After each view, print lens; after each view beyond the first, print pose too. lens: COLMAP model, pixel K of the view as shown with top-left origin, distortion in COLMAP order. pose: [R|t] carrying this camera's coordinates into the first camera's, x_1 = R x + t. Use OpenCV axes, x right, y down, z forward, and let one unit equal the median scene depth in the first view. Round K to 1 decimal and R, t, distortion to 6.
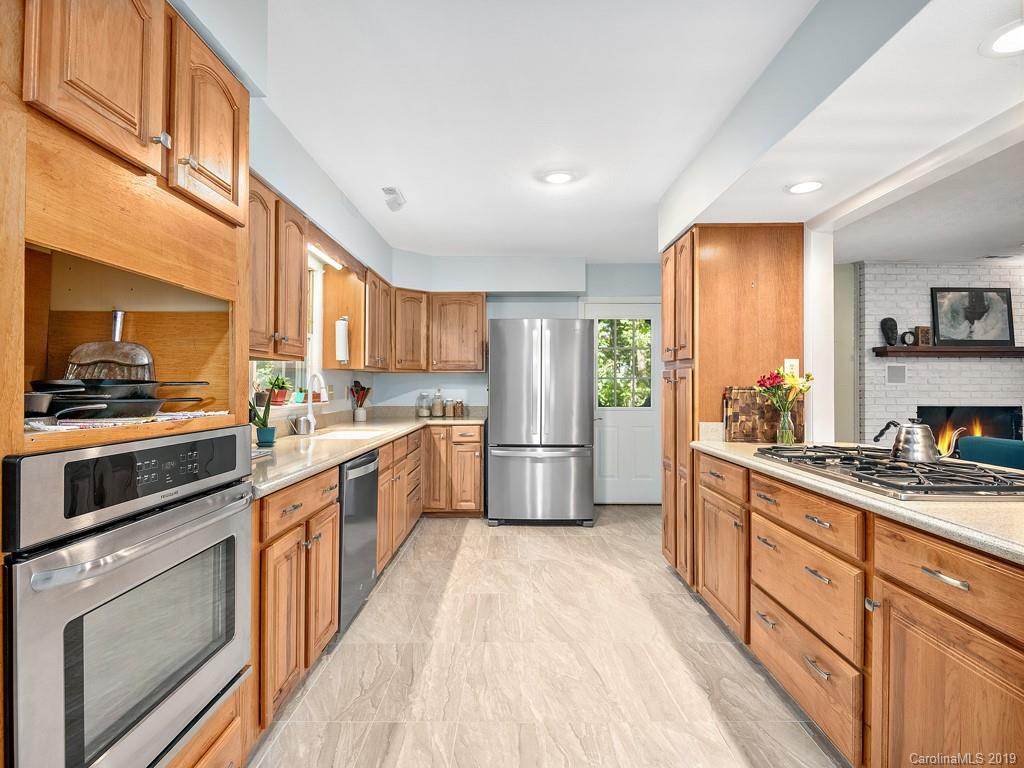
lens RADIAL K [[540.2, 0, 509.0], [0, 540.2, 382.6], [0, 0, 1]] dist [0.005050, -0.017753]
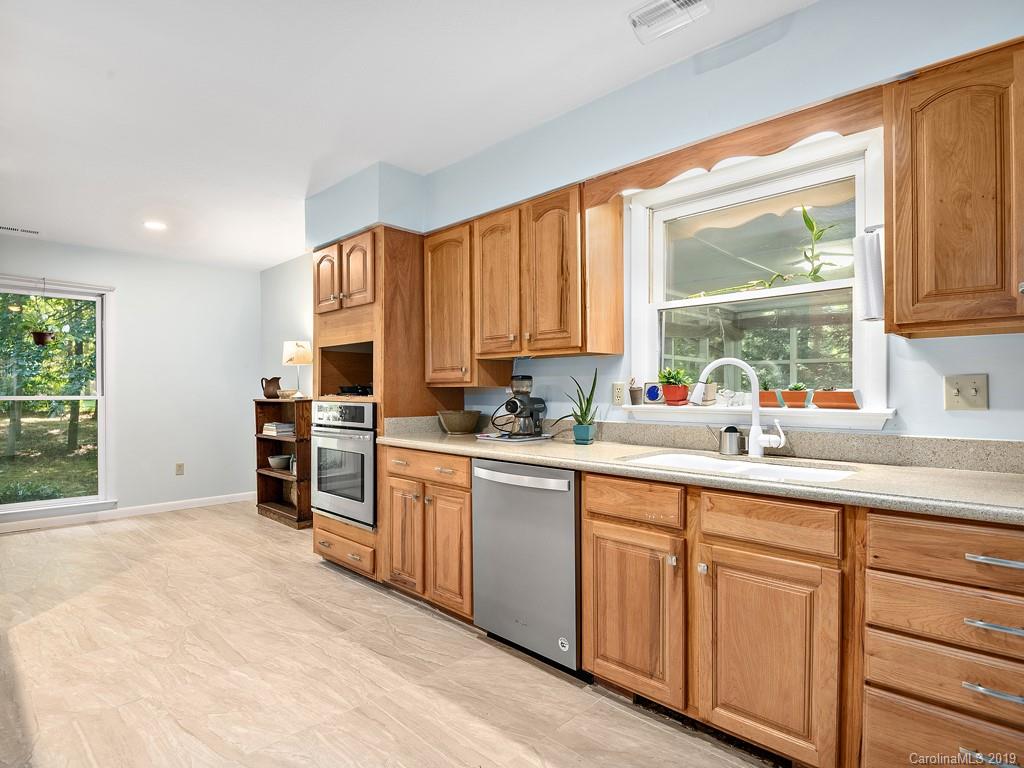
lens RADIAL K [[540.2, 0, 507.4], [0, 540.2, 388.1], [0, 0, 1]] dist [0.005050, -0.017753]
pose [[-0.694408, -0.002401, -0.719577, 0.255603], [0.005221, 0.999951, -0.008376, 0.019063], [0.719562, -0.009573, -0.694362, 1.190520]]
